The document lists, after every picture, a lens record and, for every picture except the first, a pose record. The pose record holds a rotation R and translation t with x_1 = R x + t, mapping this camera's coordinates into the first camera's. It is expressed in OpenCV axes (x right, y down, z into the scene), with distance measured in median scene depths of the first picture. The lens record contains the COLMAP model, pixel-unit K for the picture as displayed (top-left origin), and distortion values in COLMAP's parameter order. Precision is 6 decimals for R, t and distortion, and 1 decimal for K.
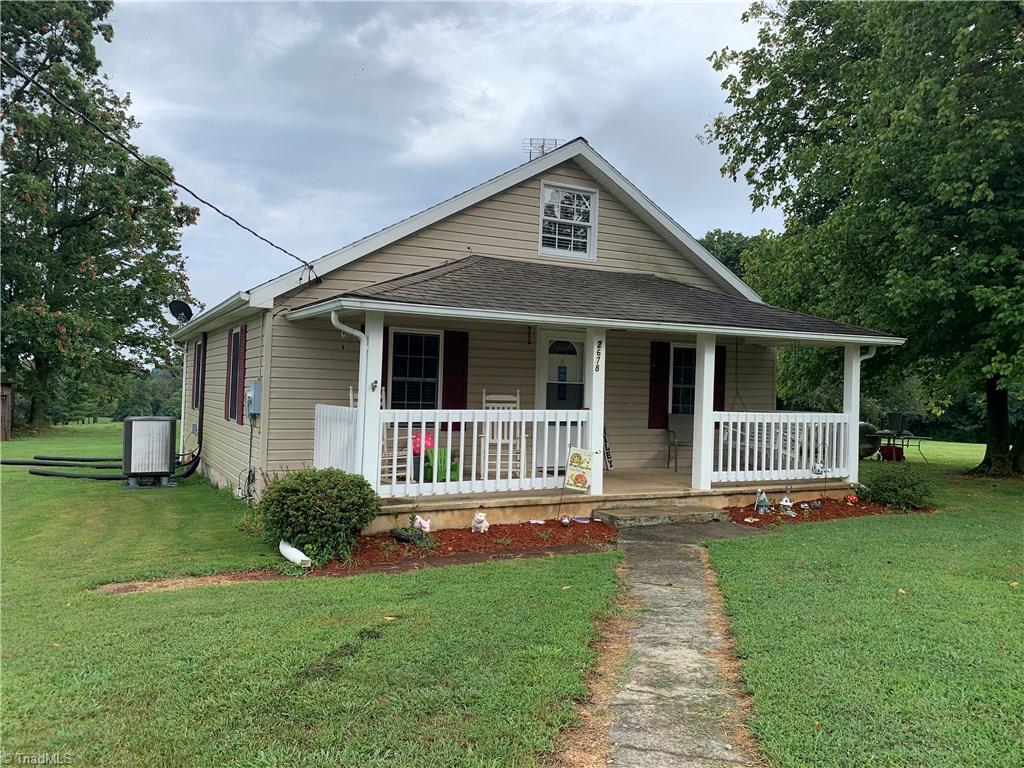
lens RADIAL K [[791.8, 0, 514.3], [0, 791.8, 380.0], [0, 0, 1]] dist [0.029035, -0.044110]
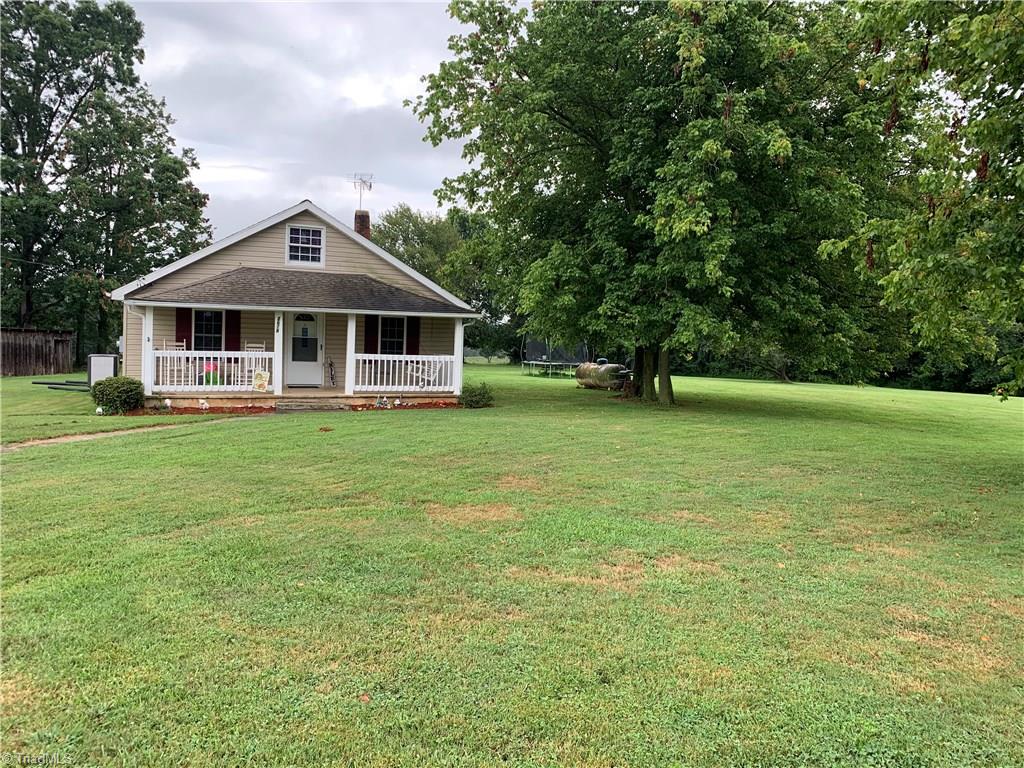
lens RADIAL K [[791.8, 0, 511.4], [0, 791.8, 374.0], [0, 0, 1]] dist [0.029035, -0.044110]
pose [[0.993534, 0.012907, -0.112803, 0.772707], [-0.006040, 0.998119, 0.061009, -0.026529], [0.113378, -0.059933, 0.991743, -0.767103]]
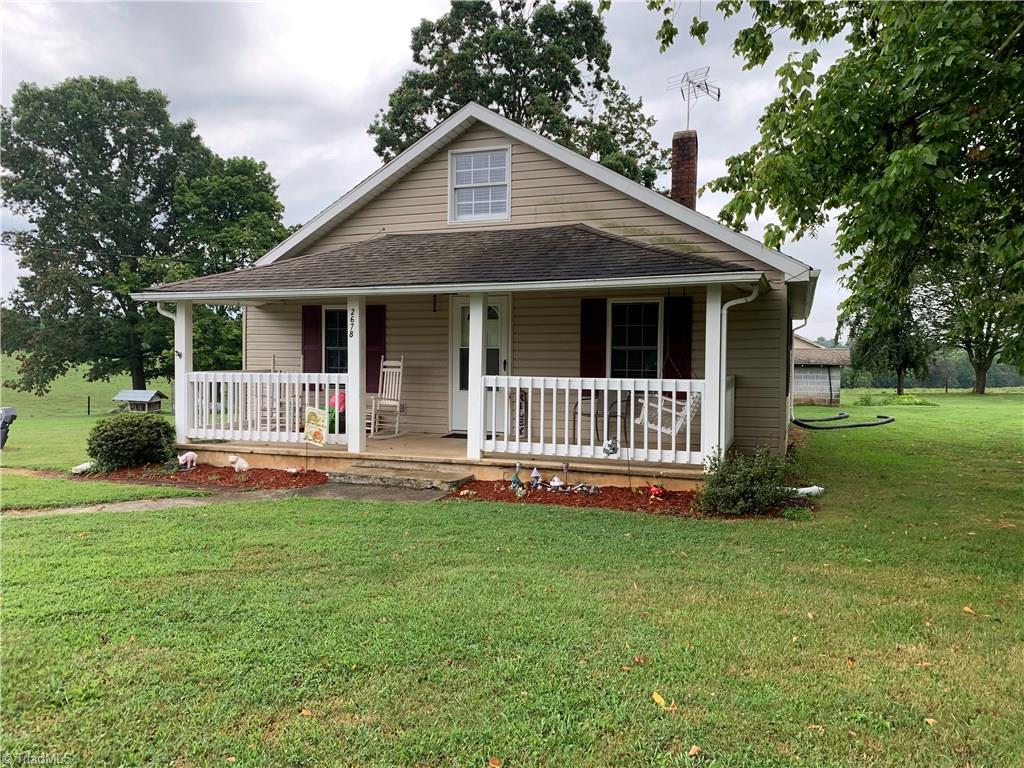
lens RADIAL K [[791.8, 0, 513.8], [0, 791.8, 386.0], [0, 0, 1]] dist [0.029035, -0.044110]
pose [[0.661938, 0.008831, -0.749506, 0.893152], [0.020565, 0.999340, 0.029937, 0.023759], [0.749276, -0.035230, 0.661320, 0.388758]]
